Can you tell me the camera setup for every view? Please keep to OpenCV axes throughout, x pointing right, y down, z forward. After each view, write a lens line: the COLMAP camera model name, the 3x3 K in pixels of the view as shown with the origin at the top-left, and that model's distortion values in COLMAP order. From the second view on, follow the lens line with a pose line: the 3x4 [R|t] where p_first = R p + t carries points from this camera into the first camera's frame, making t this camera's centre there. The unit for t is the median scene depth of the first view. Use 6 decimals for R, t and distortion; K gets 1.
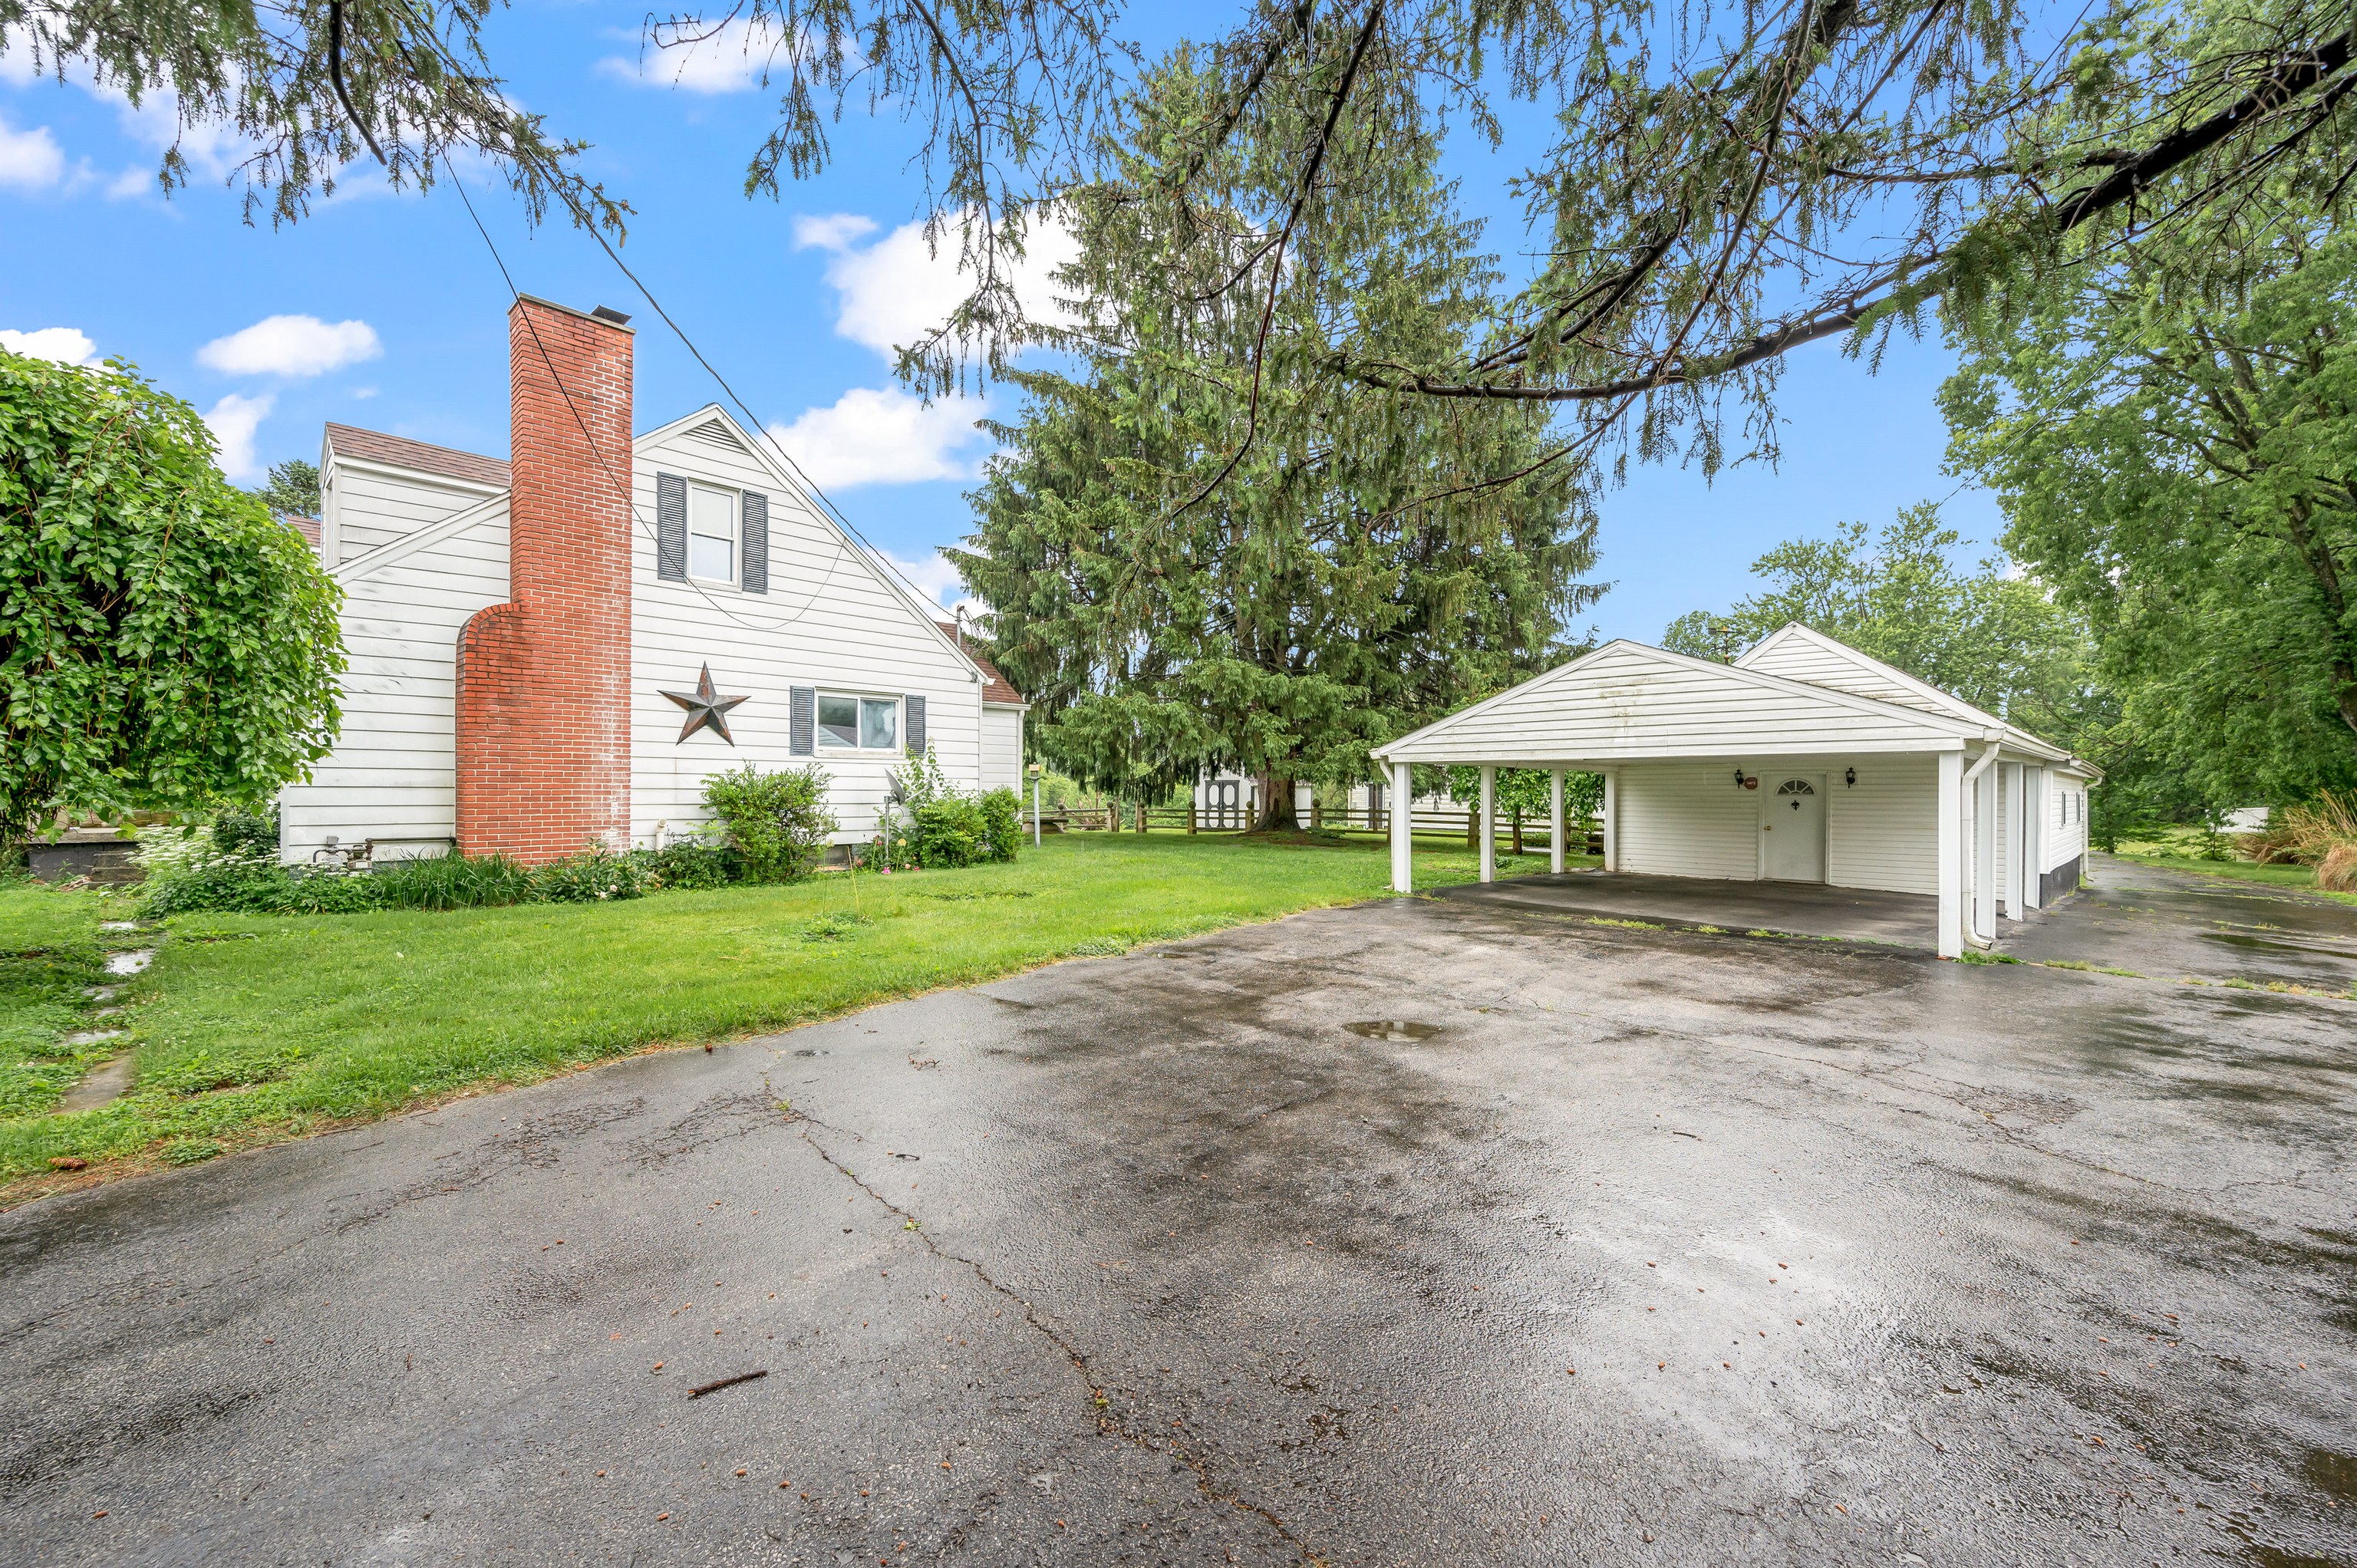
lens RADIAL K [[963.2, 0, 1180.1], [0, 963.2, 790.2], [0, 0, 1]] dist [-0.004942, 0.000821]
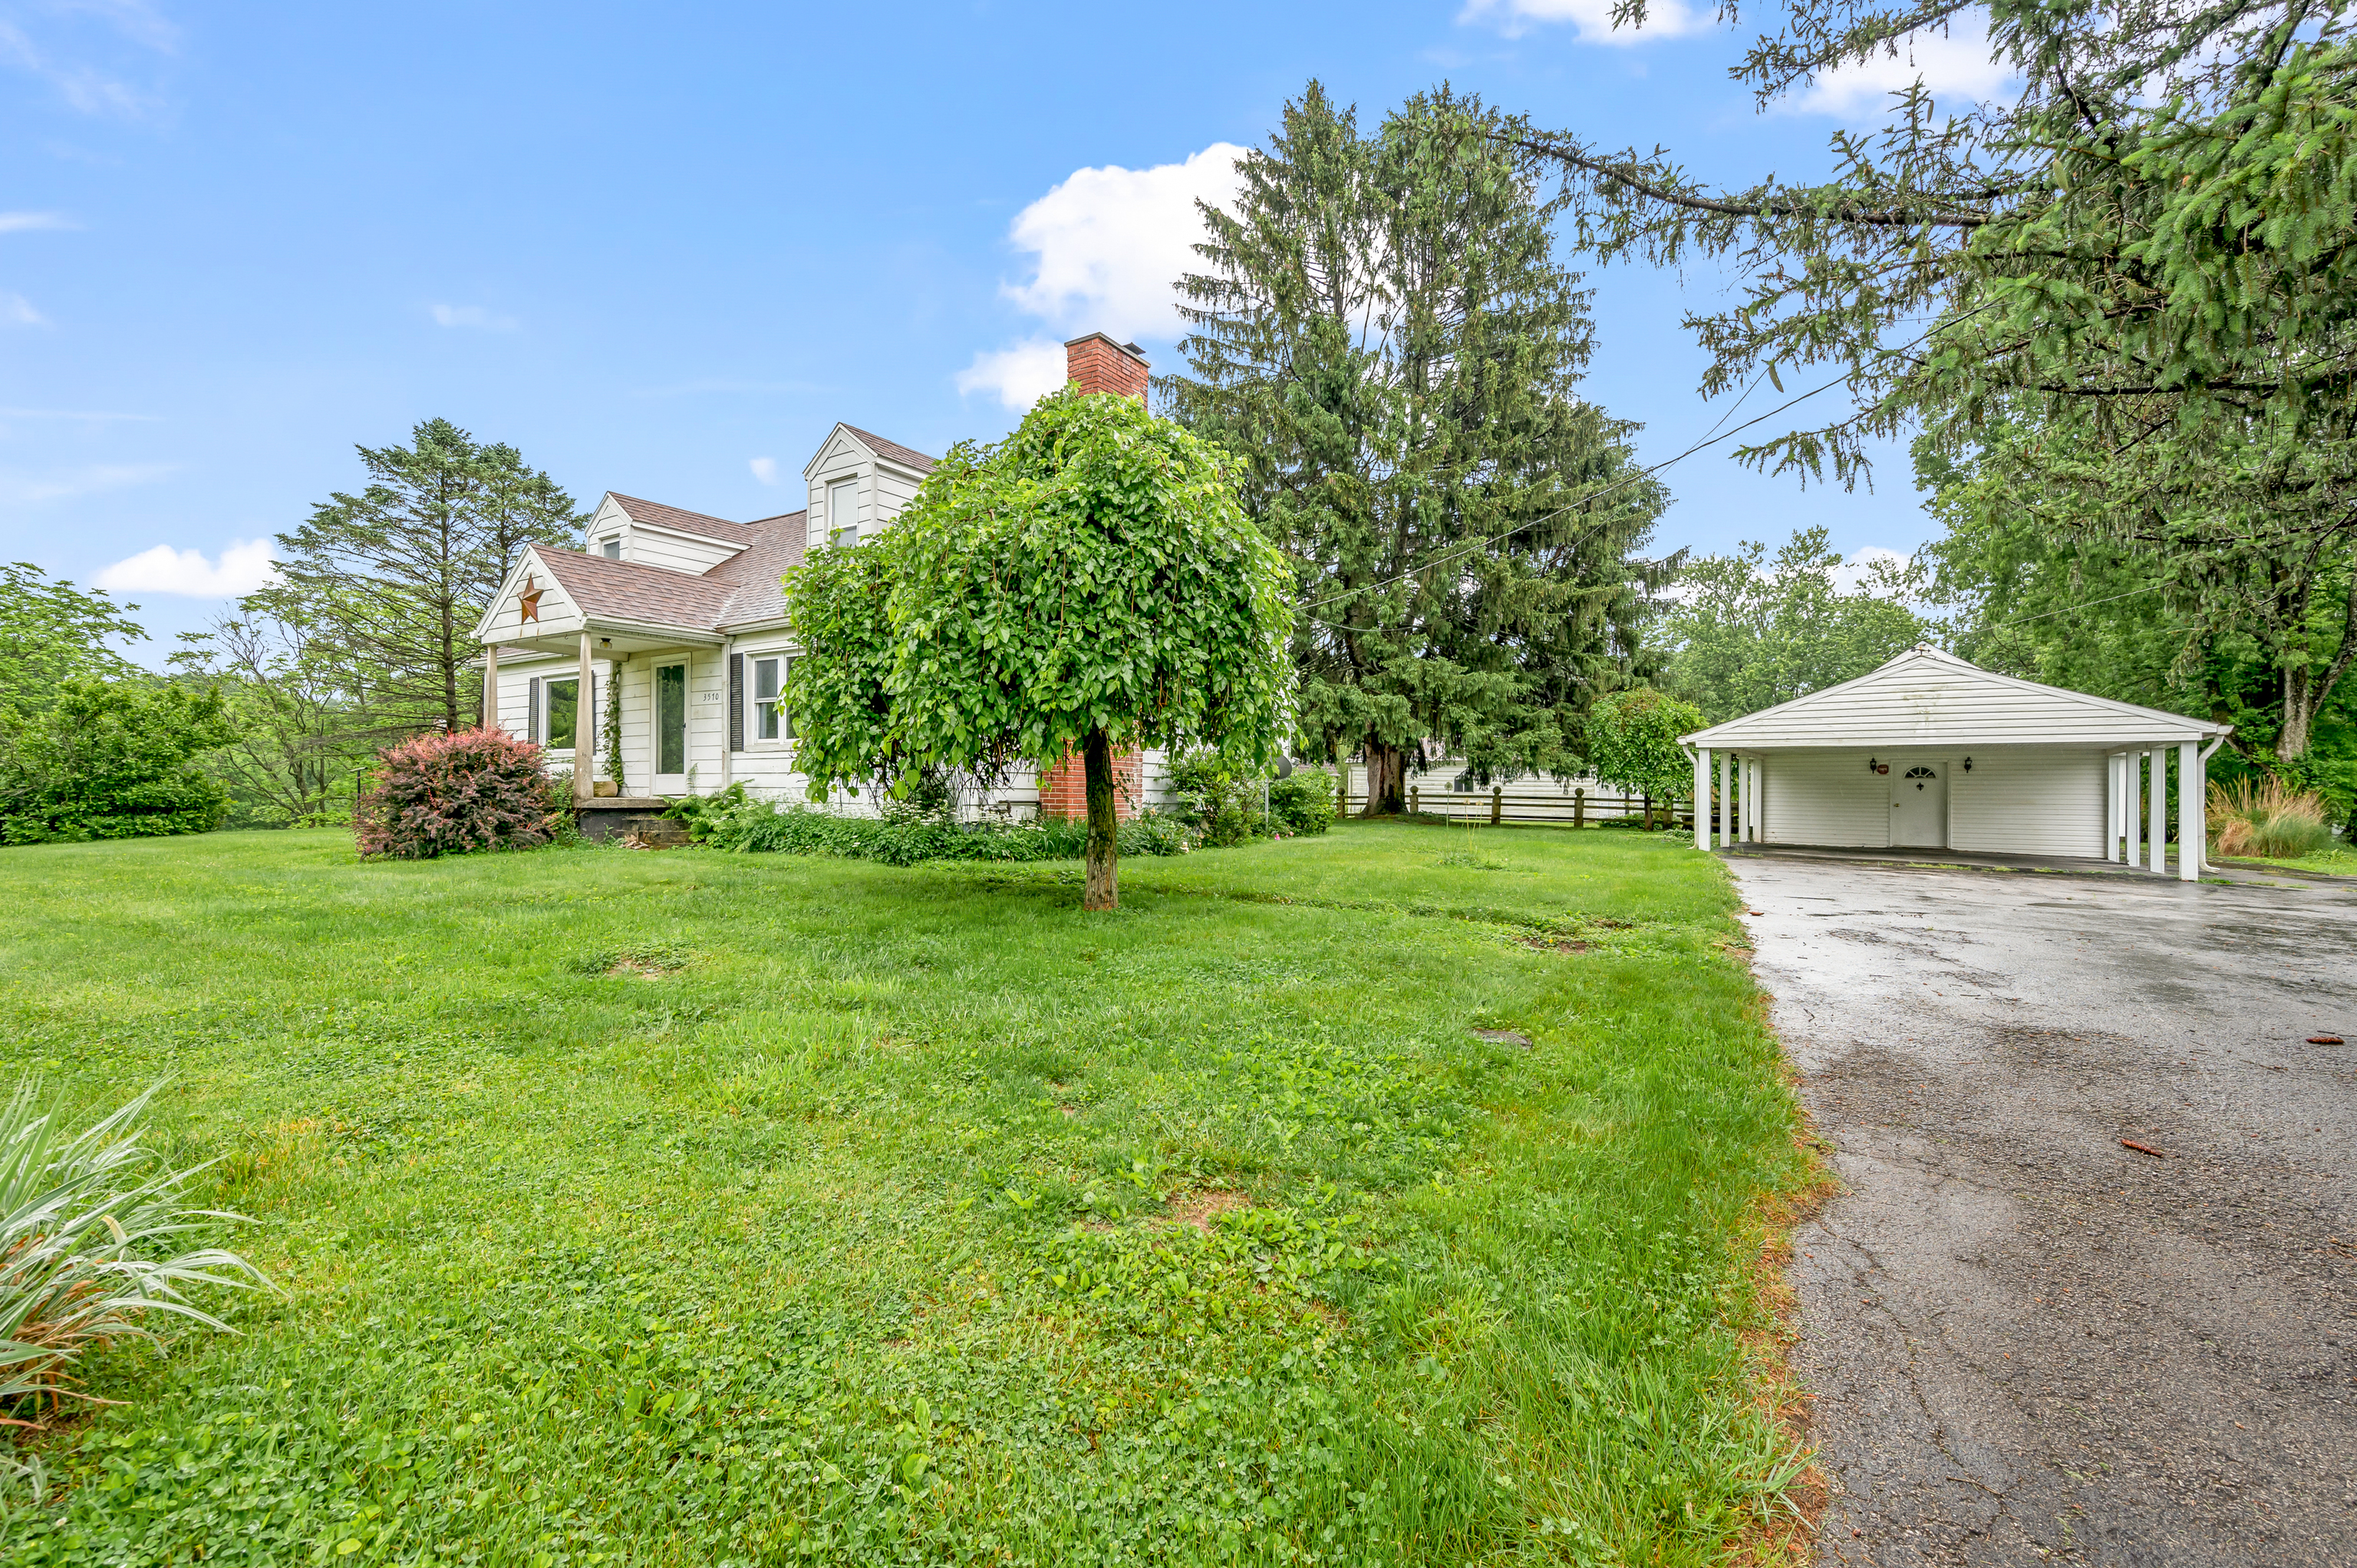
lens RADIAL K [[1009.6, 0, 1197.2], [0, 1009.6, 775.6], [0, 0, 1]] dist [-0.007821, 0.000214]
pose [[0.986618, 0.006669, 0.162910, -0.315184], [-0.005132, 0.999938, -0.009856, 0.011742], [-0.162965, 0.008888, 0.986592, -0.091643]]
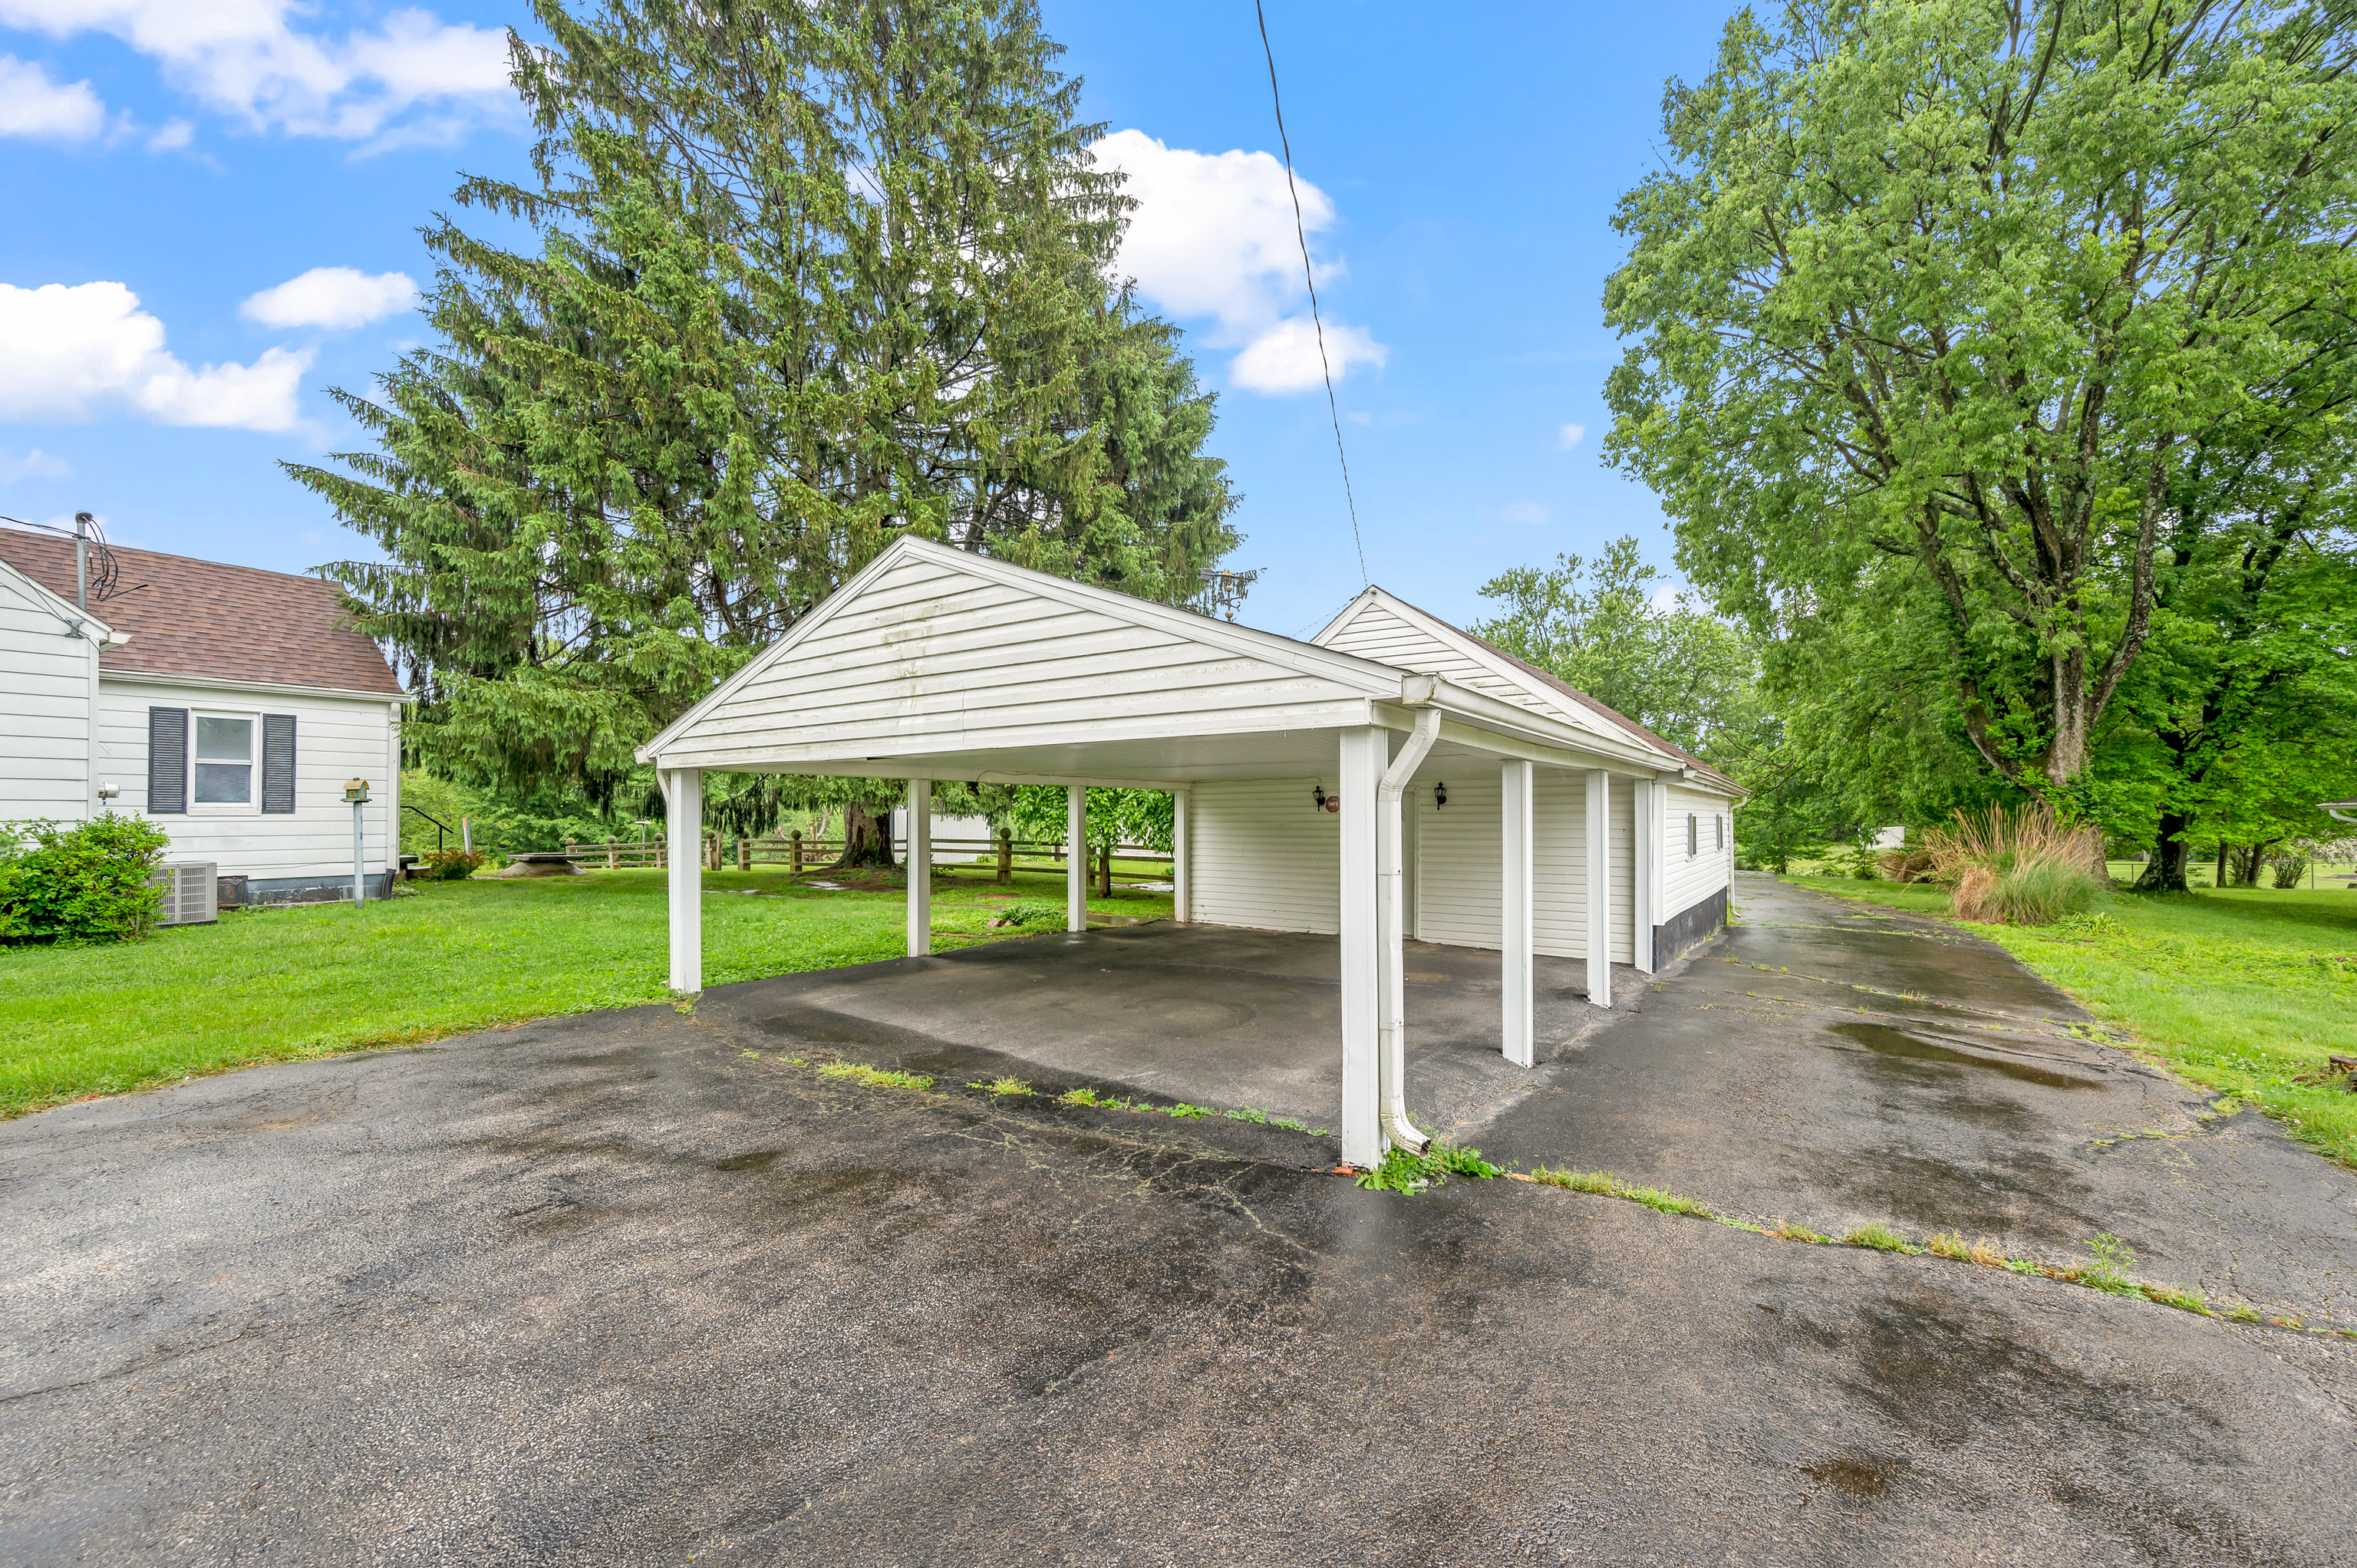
lens RADIAL K [[963.2, 0, 1168.4], [0, 963.2, 801.0], [0, 0, 1]] dist [-0.004942, 0.000821]
pose [[0.981051, -0.002367, 0.193738, 0.203875], [0.005307, 0.999878, -0.014659, 0.000413], [-0.193679, 0.015409, 0.980944, 0.182448]]
